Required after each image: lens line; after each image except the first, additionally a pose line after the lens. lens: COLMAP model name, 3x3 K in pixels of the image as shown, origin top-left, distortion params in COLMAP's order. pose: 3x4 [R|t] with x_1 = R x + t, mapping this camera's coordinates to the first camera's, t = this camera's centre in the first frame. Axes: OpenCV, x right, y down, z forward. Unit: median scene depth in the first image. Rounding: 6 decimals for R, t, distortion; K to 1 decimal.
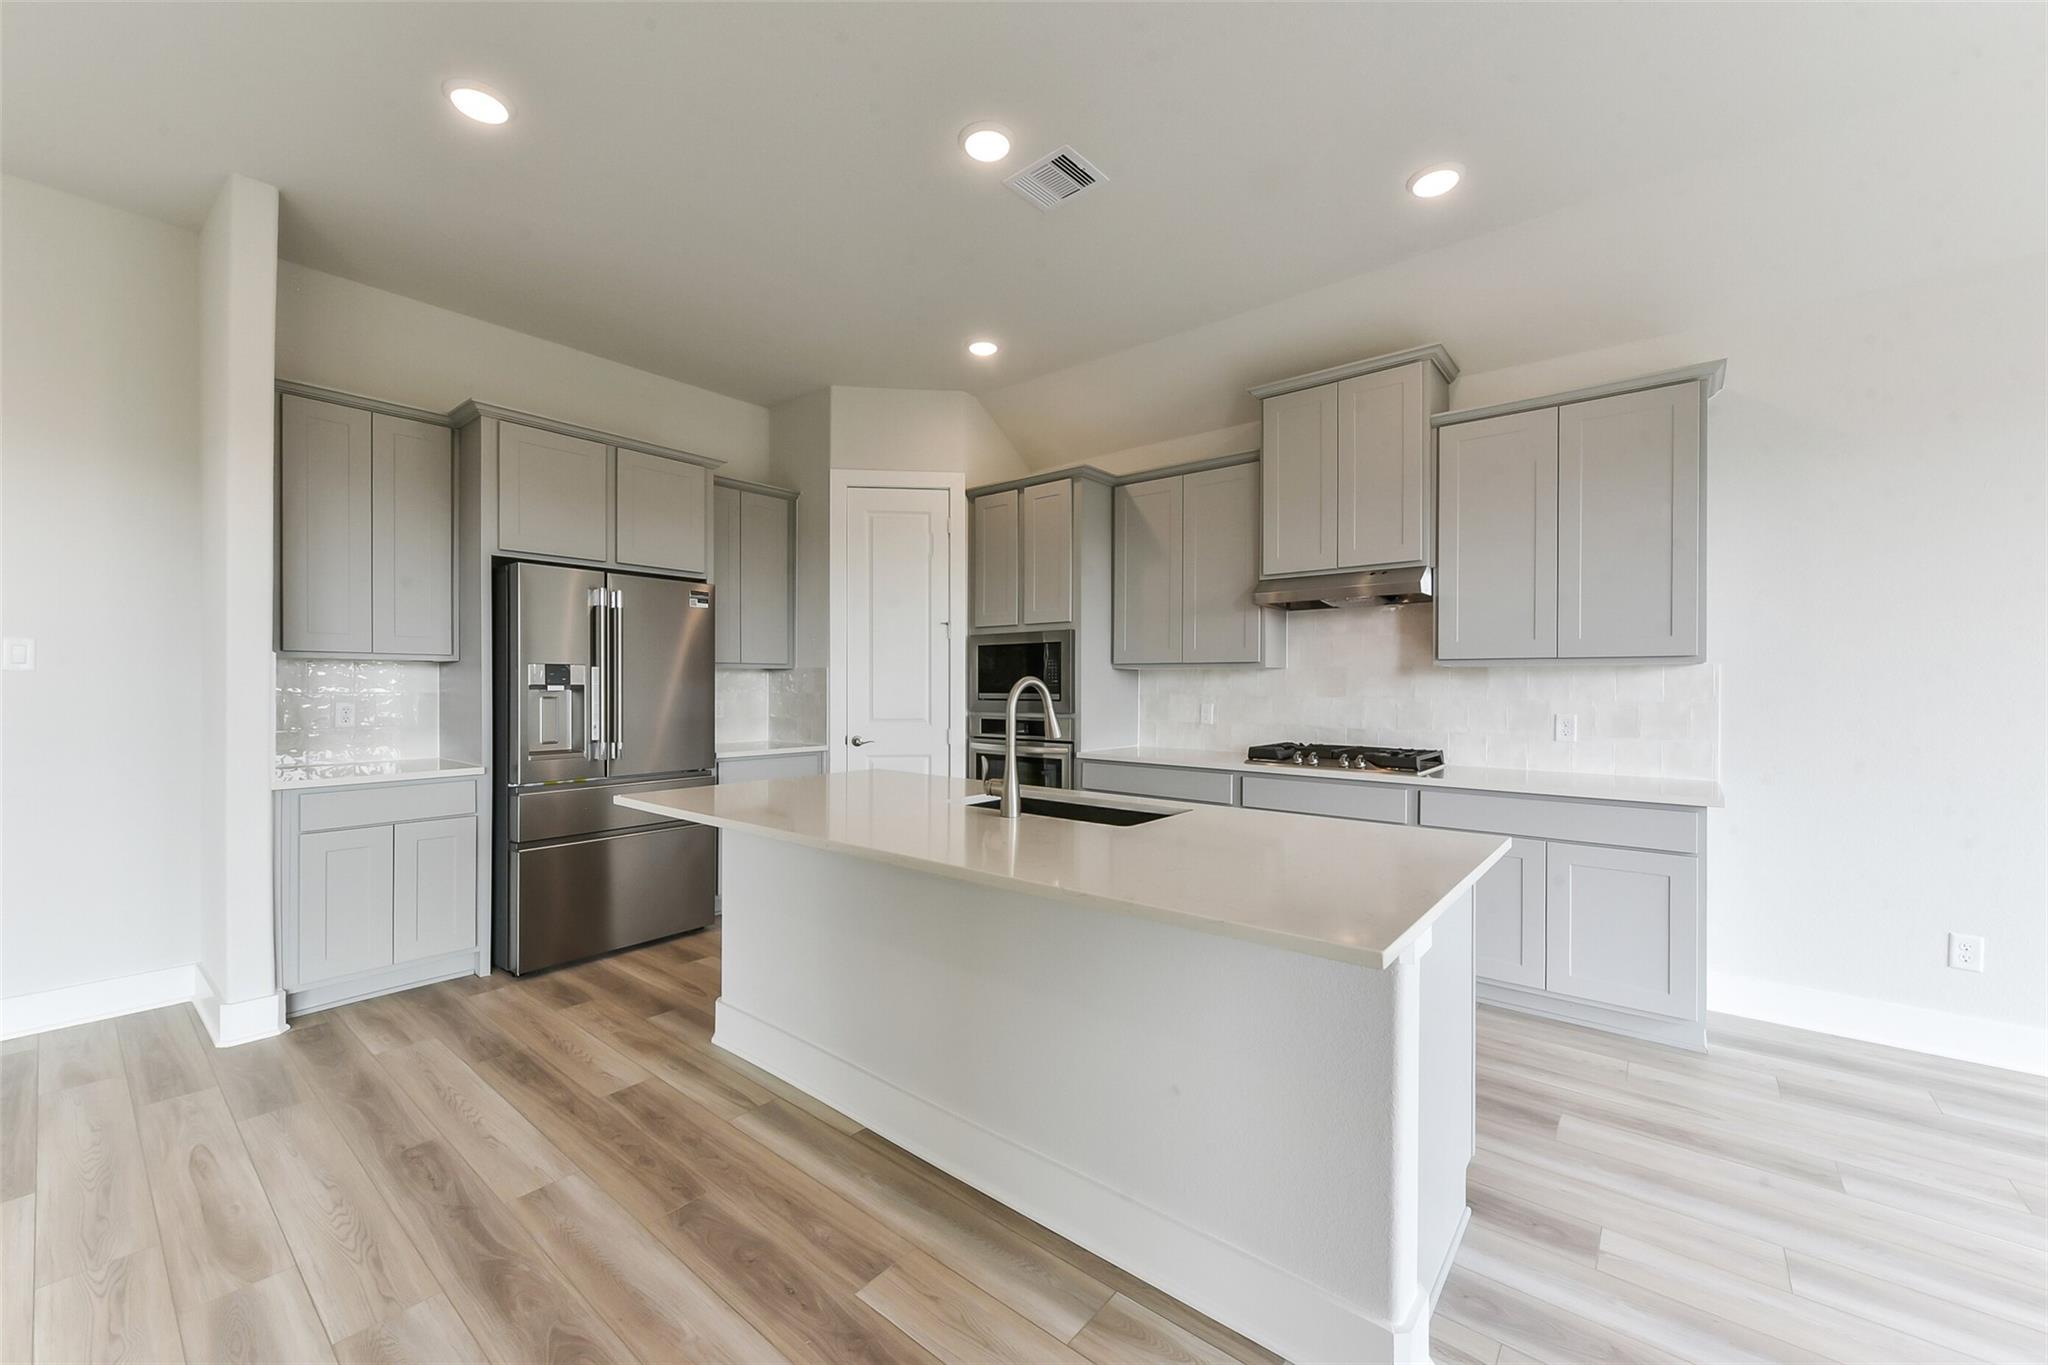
lens RADIAL K [[801.4, 0, 1029.7], [0, 801.4, 685.2], [0, 0, 1]] dist [0.000793, 0.000078]
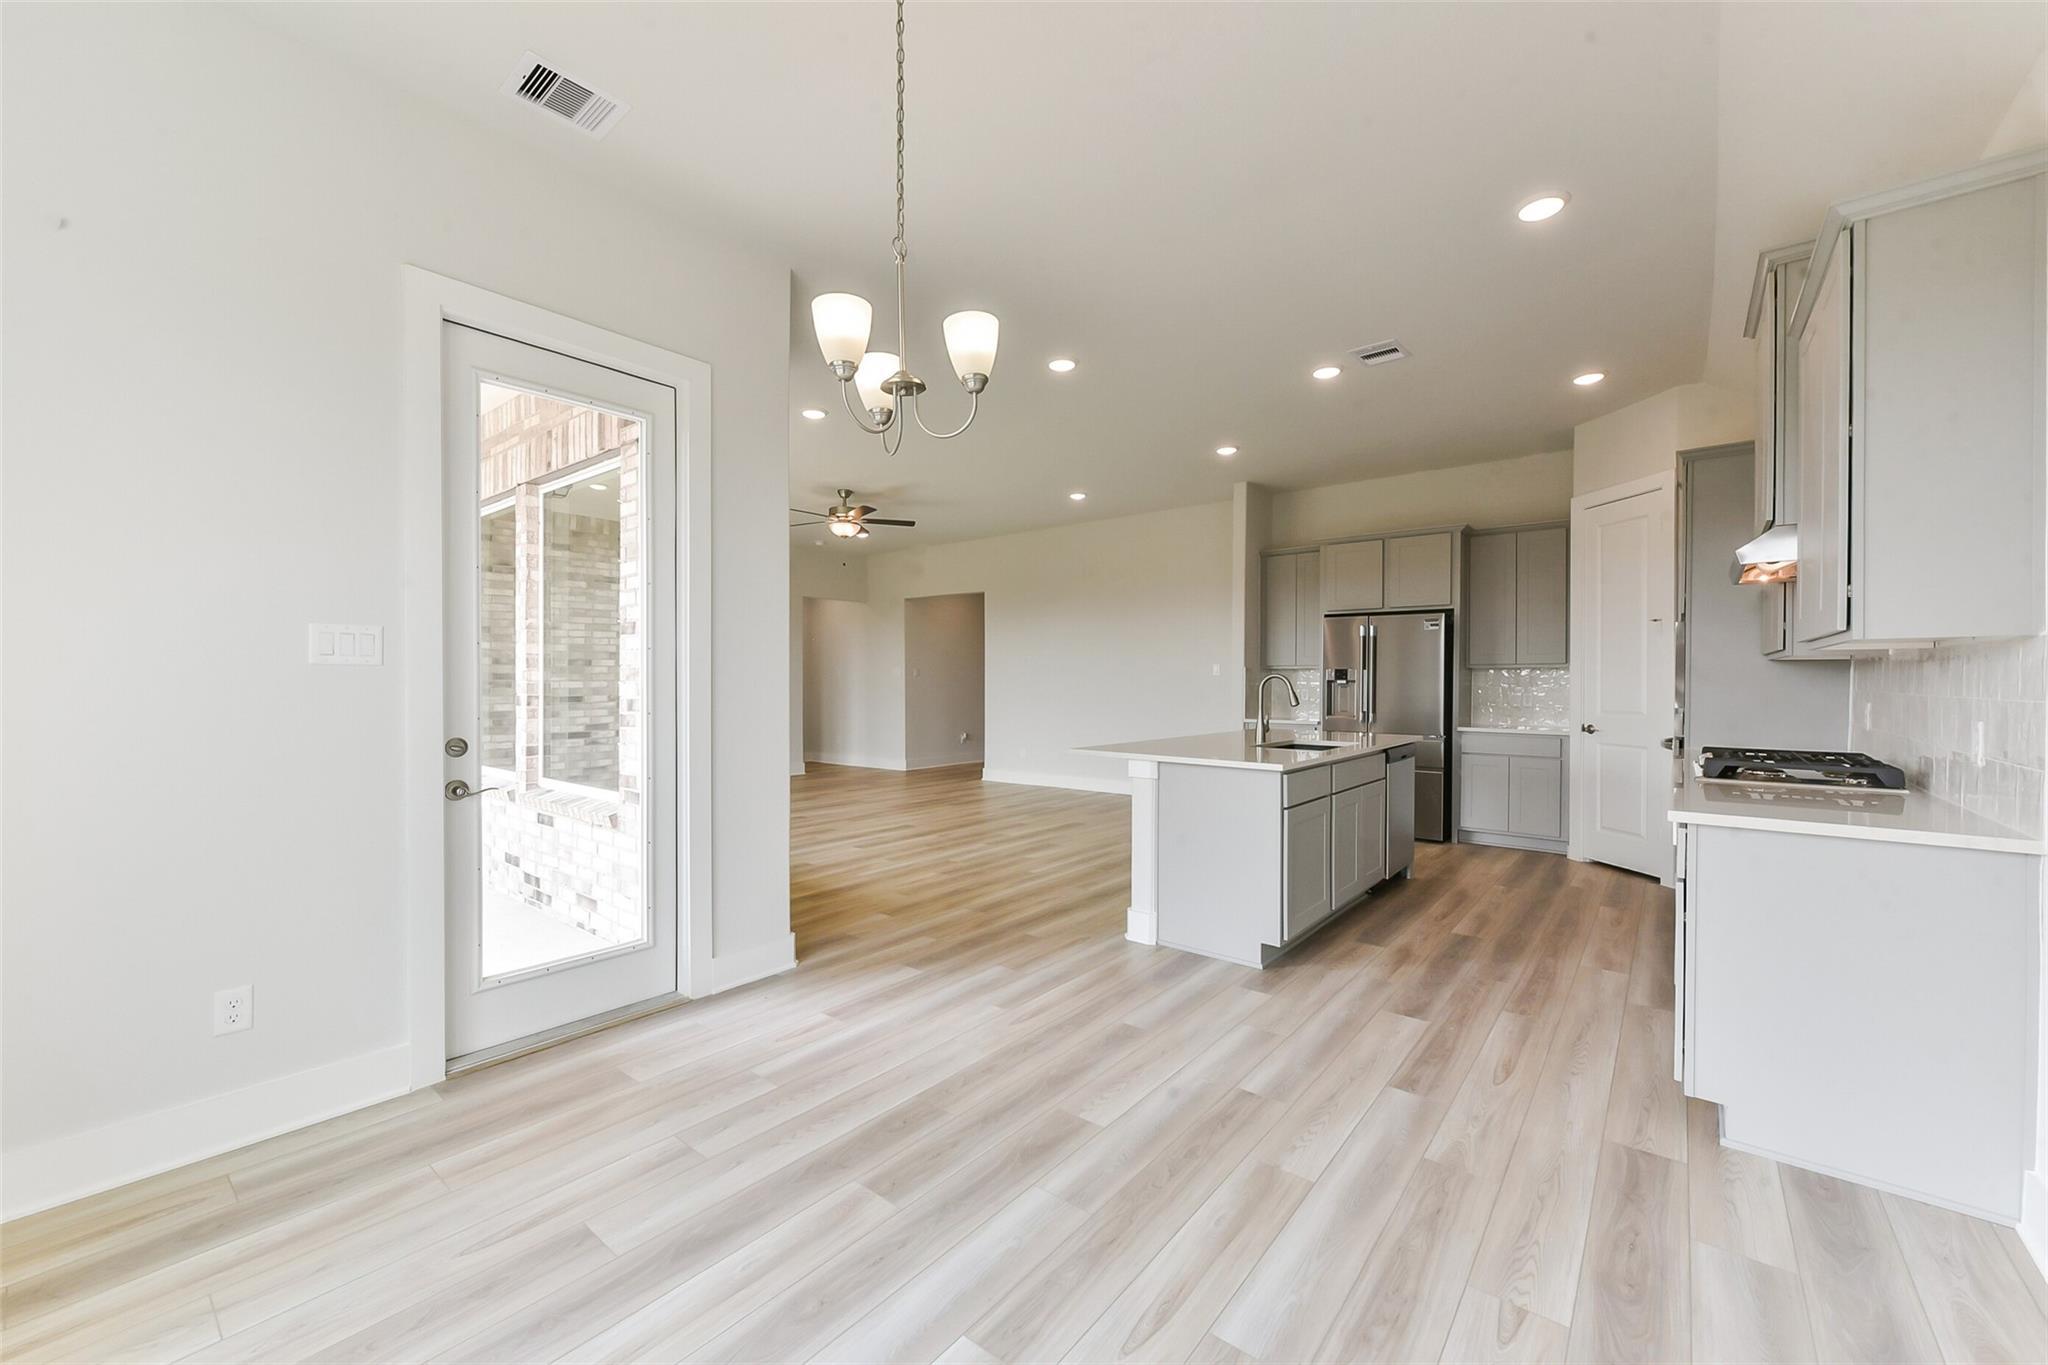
lens RADIAL K [[801.4, 0, 1029.7], [0, 801.4, 685.2], [0, 0, 1]] dist [0.000793, 0.000078]
pose [[0.003032, 0.001719, -0.999994, 1.941083], [-0.000792, 0.999998, 0.001717, 0.014709], [0.999995, 0.000787, 0.003033, 0.389182]]
